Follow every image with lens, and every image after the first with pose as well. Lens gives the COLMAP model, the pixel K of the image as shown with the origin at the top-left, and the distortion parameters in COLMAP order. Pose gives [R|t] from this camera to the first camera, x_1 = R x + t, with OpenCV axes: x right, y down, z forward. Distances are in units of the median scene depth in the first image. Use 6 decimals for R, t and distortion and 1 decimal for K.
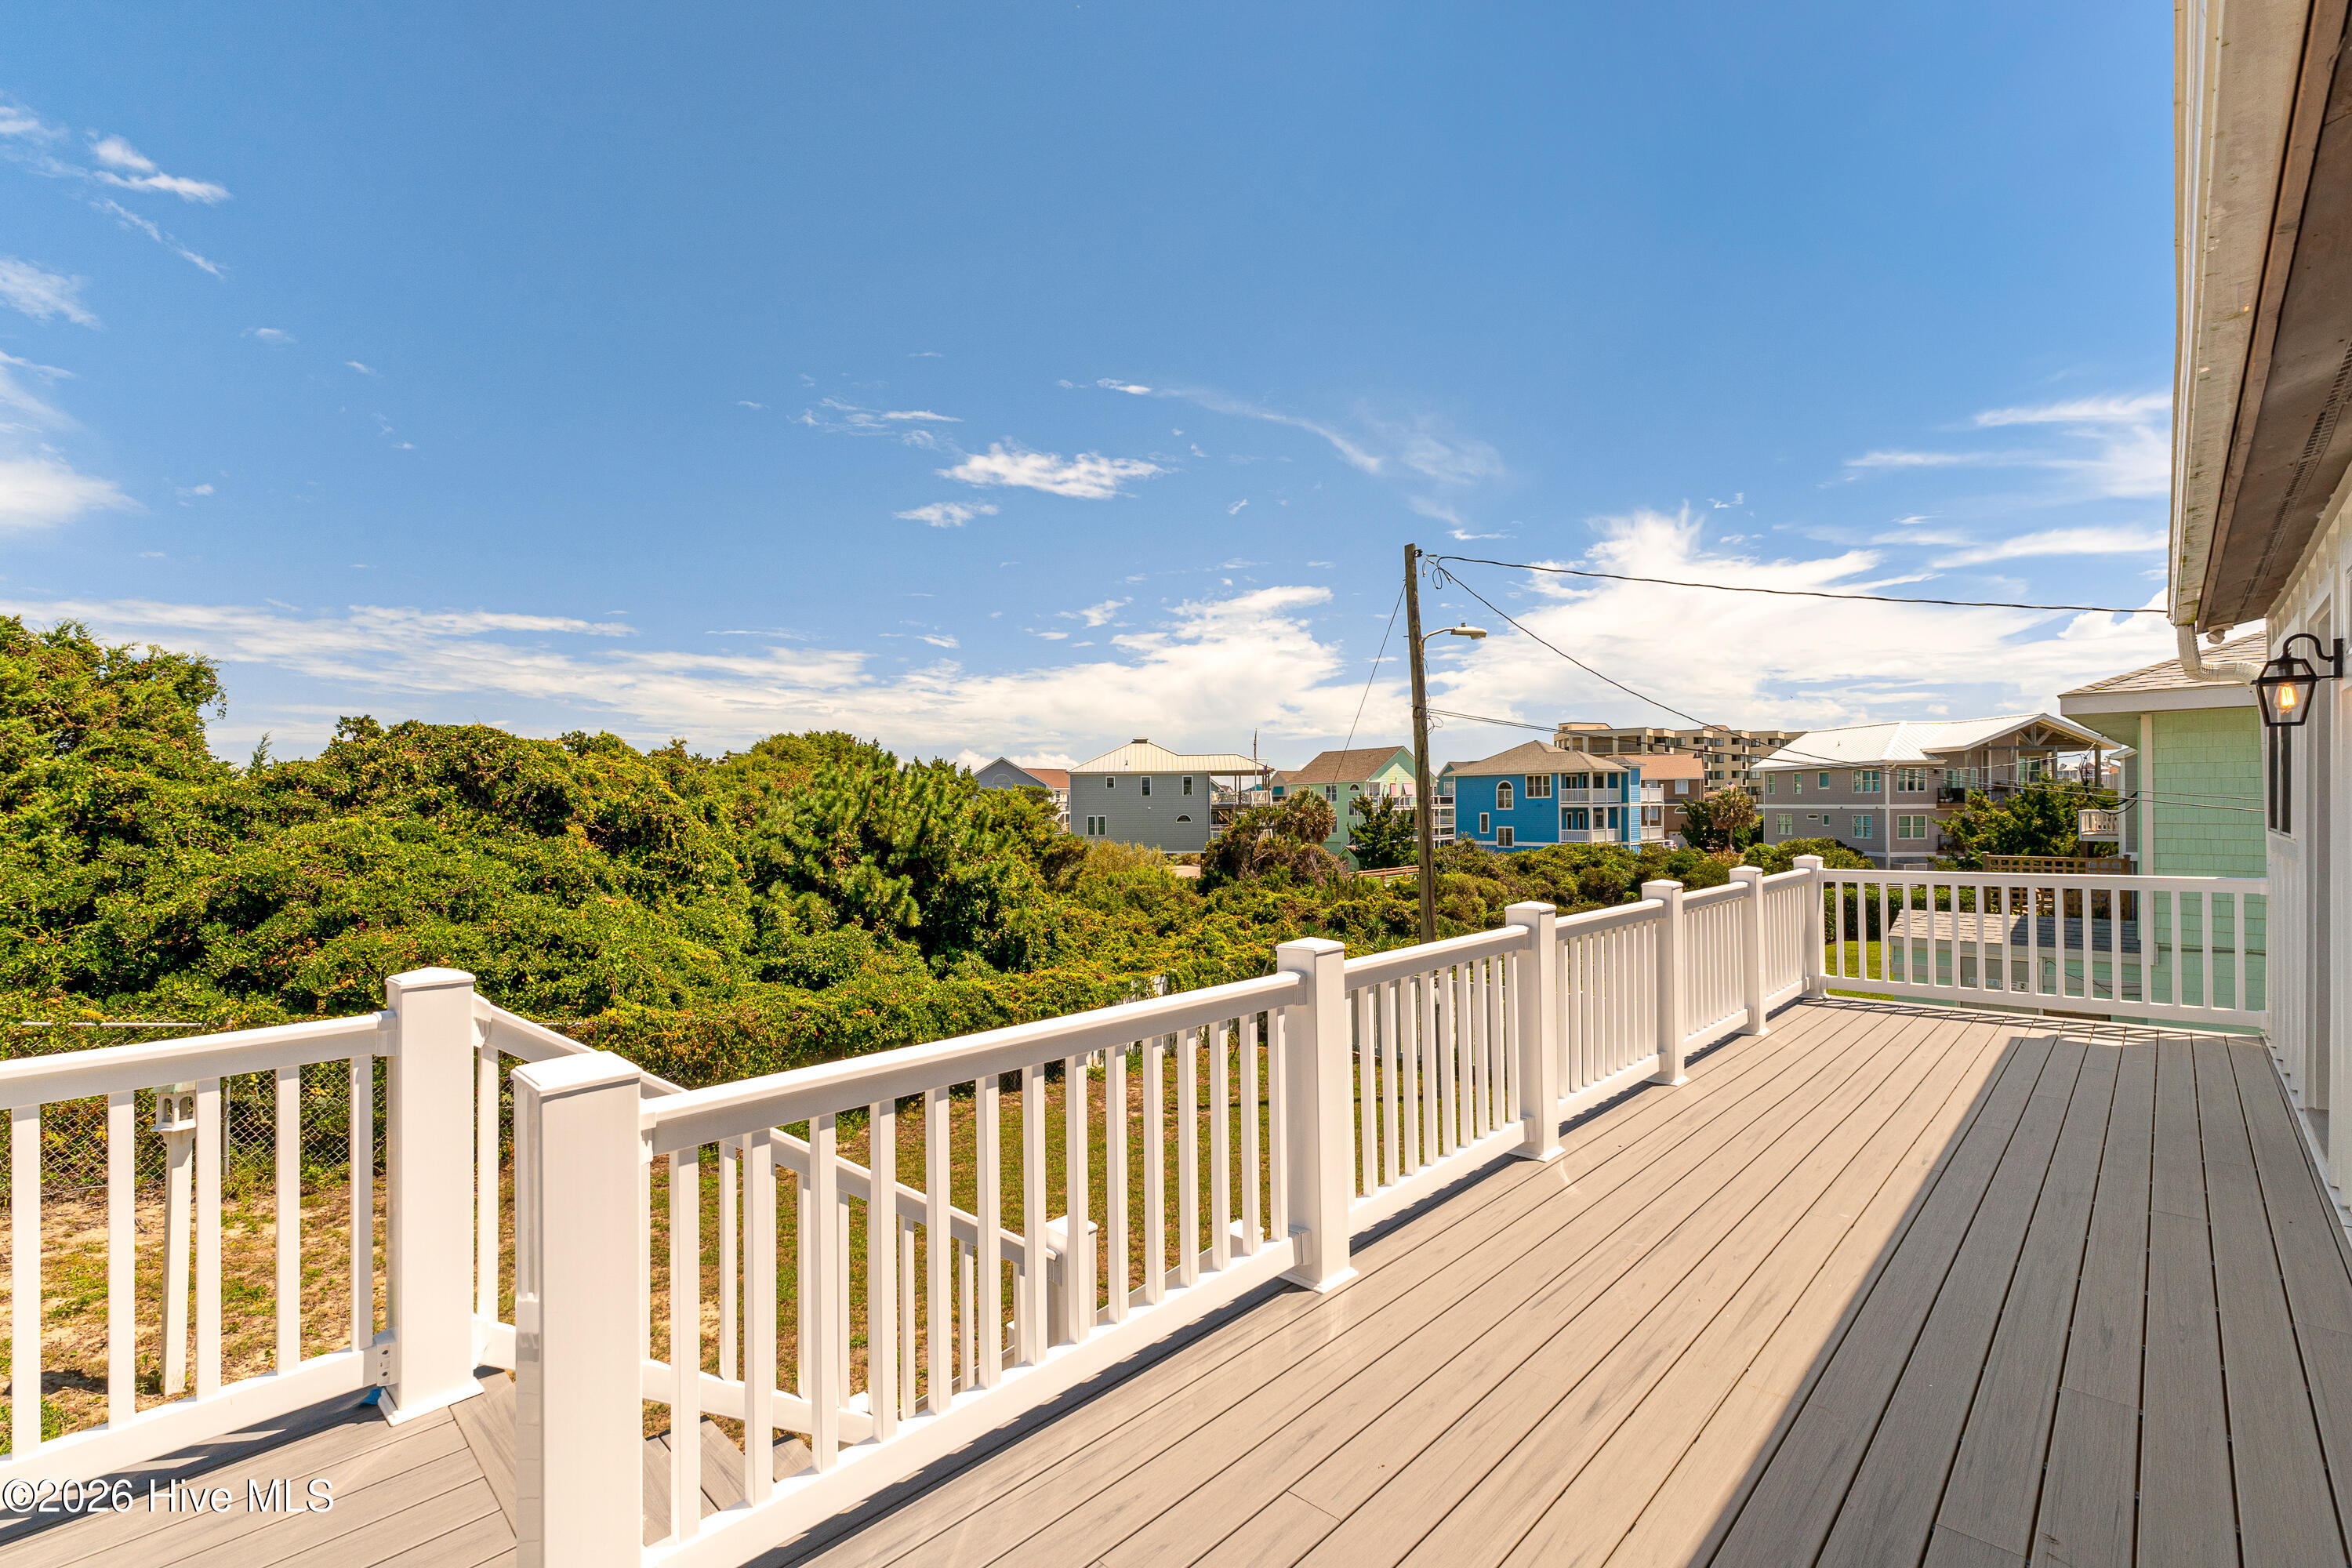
lens RADIAL K [[1052.3, 0, 1157.2], [0, 1052.3, 797.8], [0, 0, 1]] dist [0.005694, 0.000159]
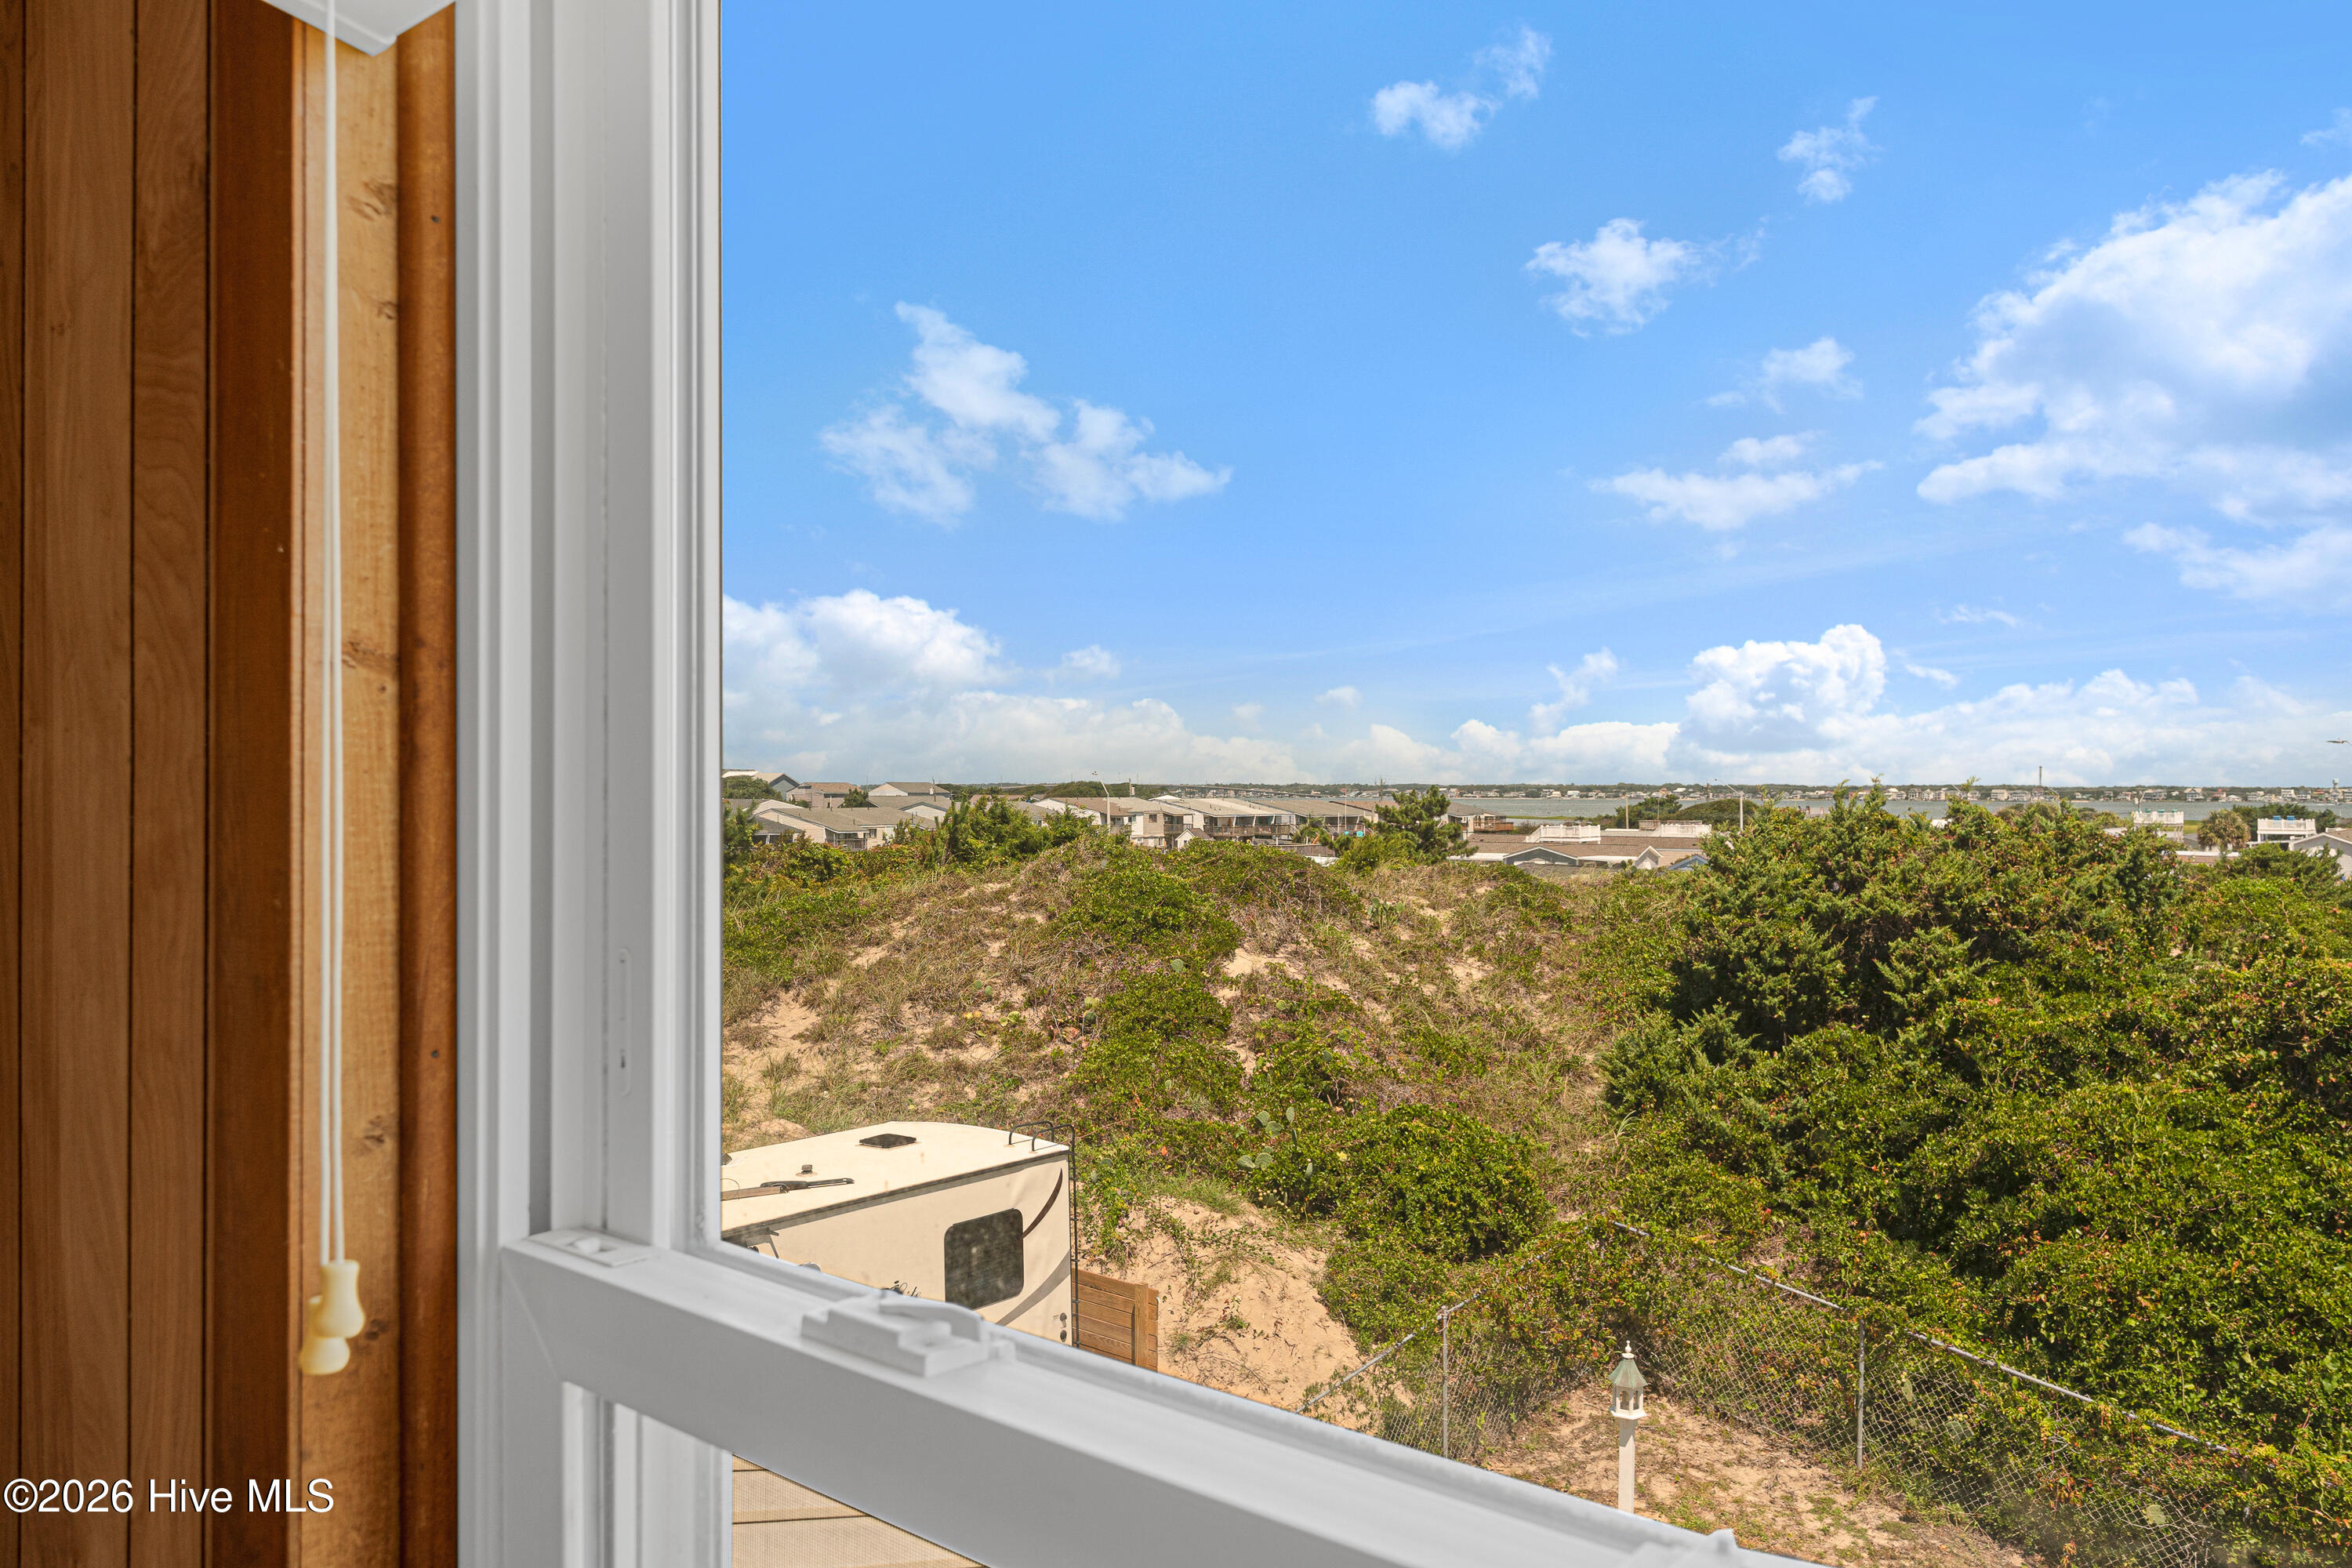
lens RADIAL K [[1790.7, 0, 1188.9], [0, 1790.7, 806.5], [0, 0, 1]] dist [0.000899, 0.011533]
pose [[0.017847, 0.017960, -0.999679, 0.655497], [0.002390, 0.999835, 0.018006, -0.247254], [0.999838, -0.002711, 0.017801, 0.298051]]
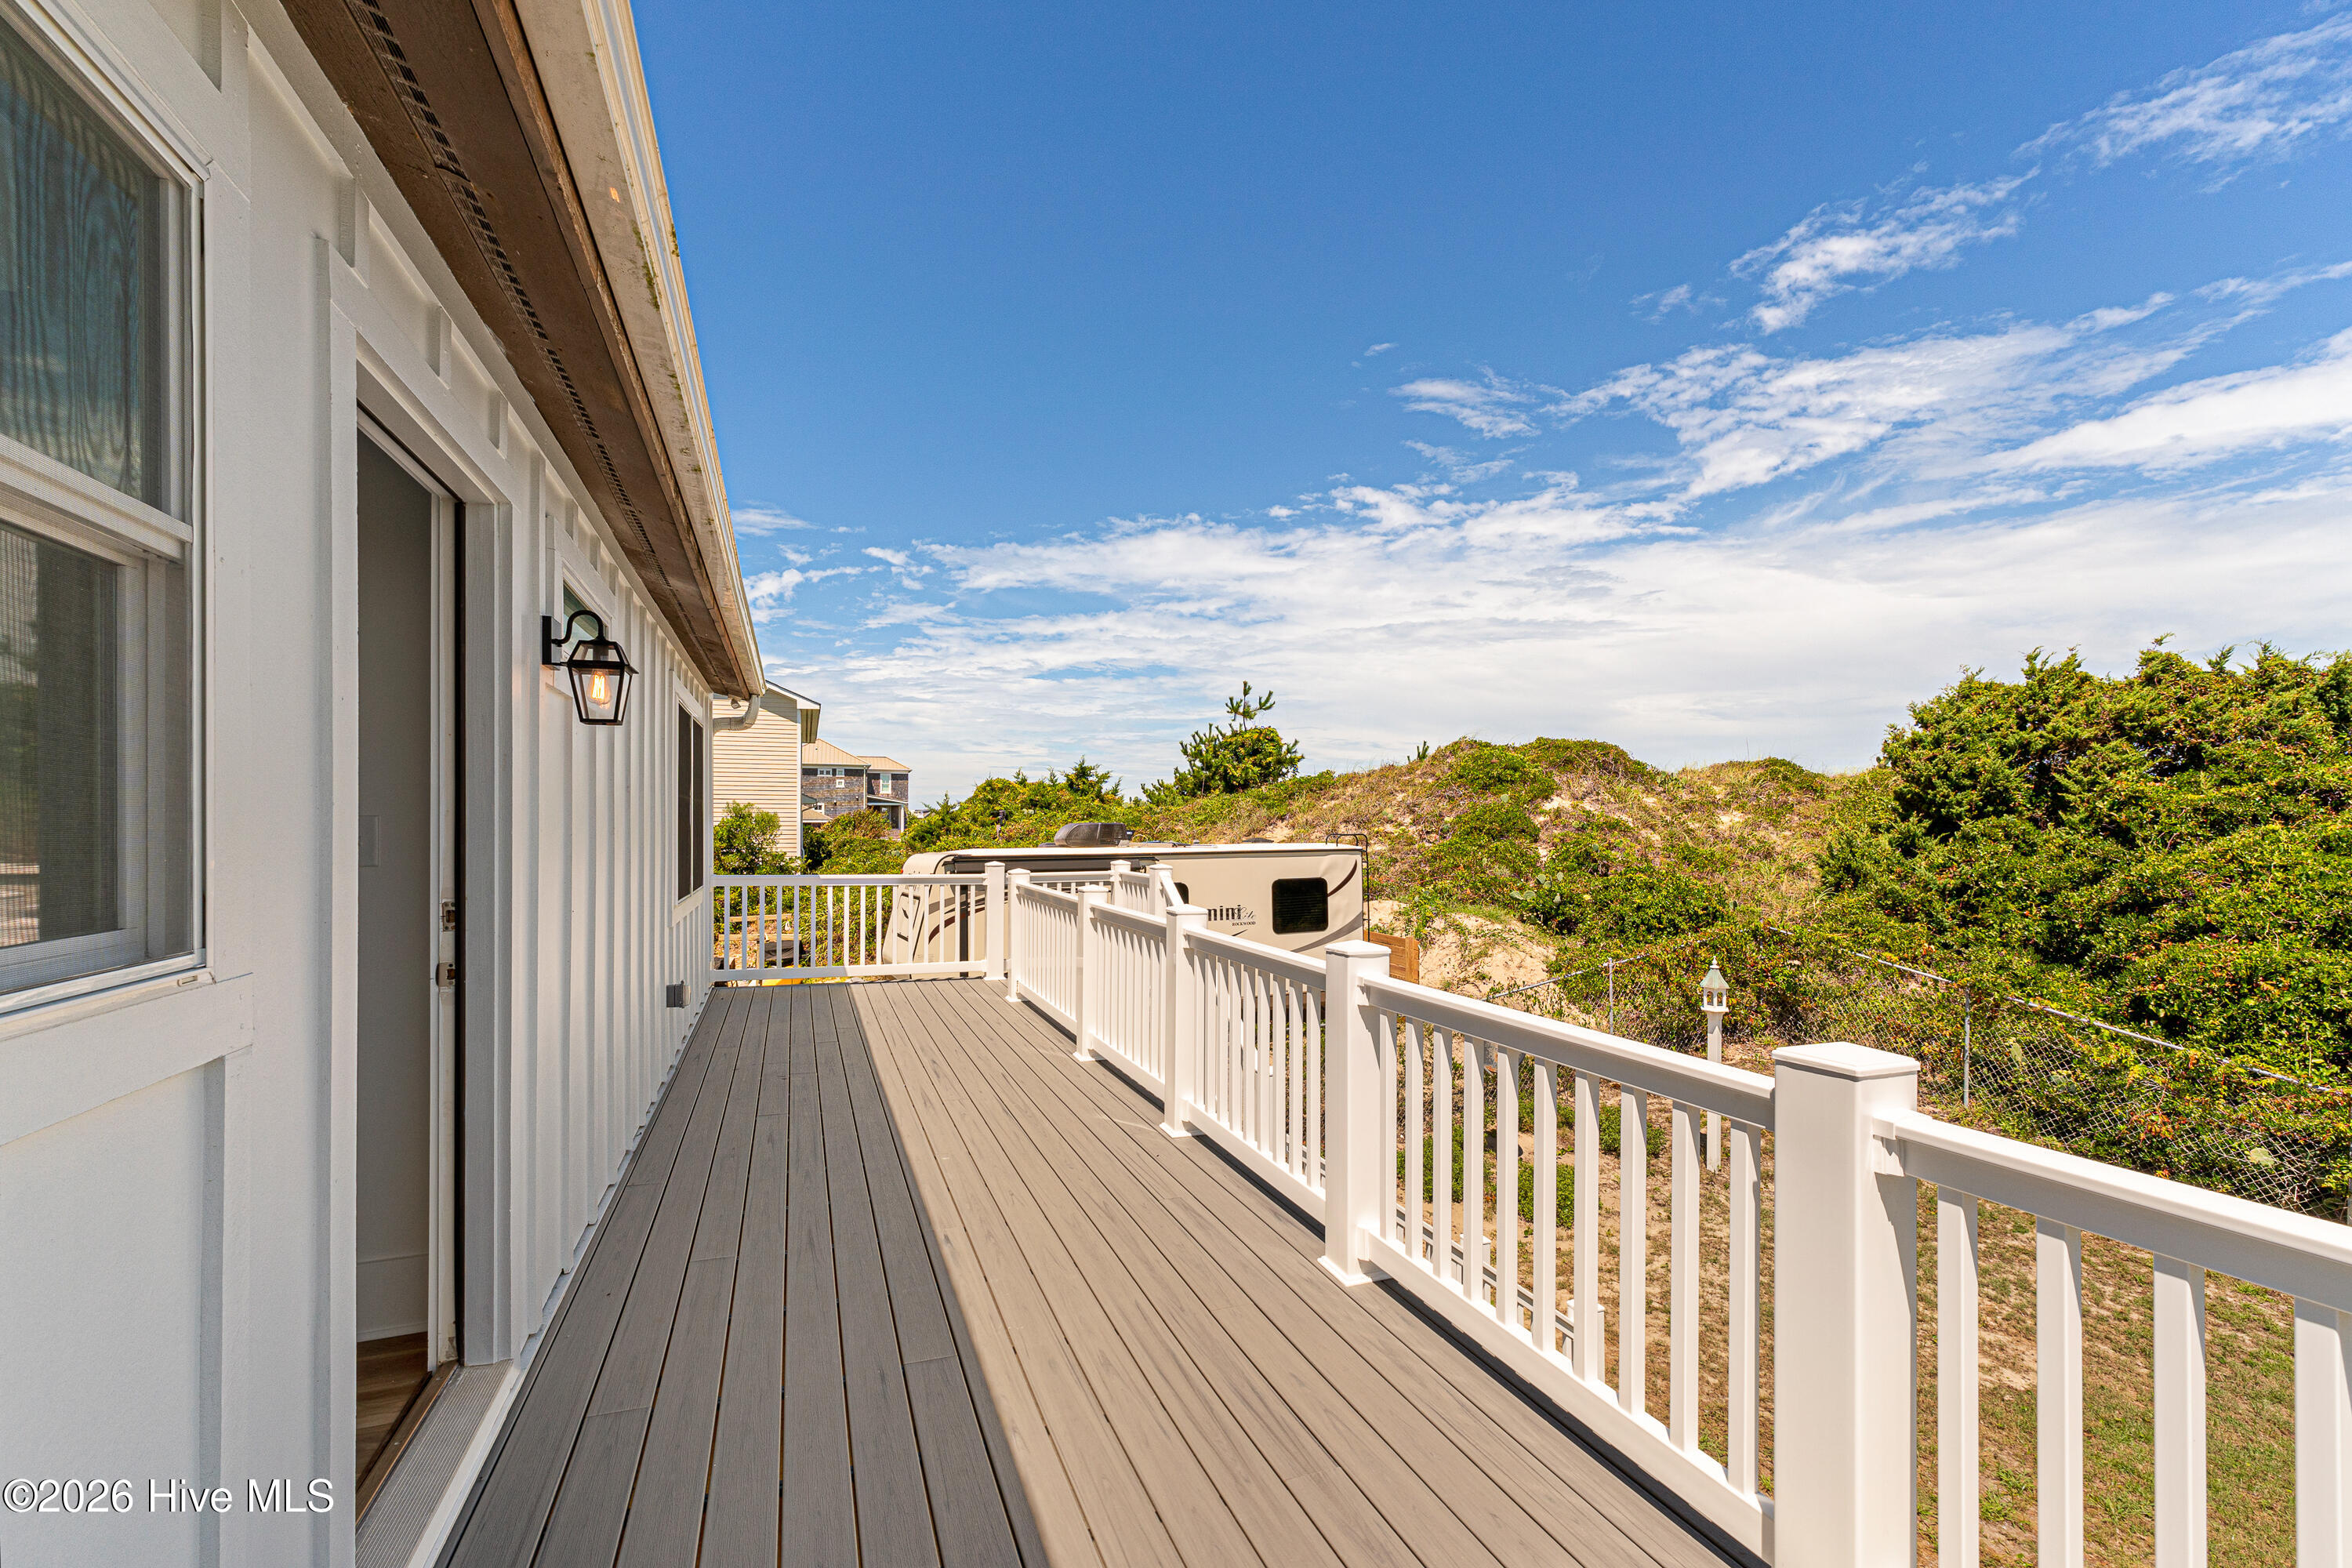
lens RADIAL K [[998.4, 0, 1172.8], [0, 998.4, 824.3], [0, 0, 1]] dist [0.005160, -0.000174]
pose [[-0.420494, 0.017542, -0.907126, 0.506093], [0.003833, 0.999838, 0.017558, -0.000238], [0.907287, 0.003906, -0.420493, 0.553491]]
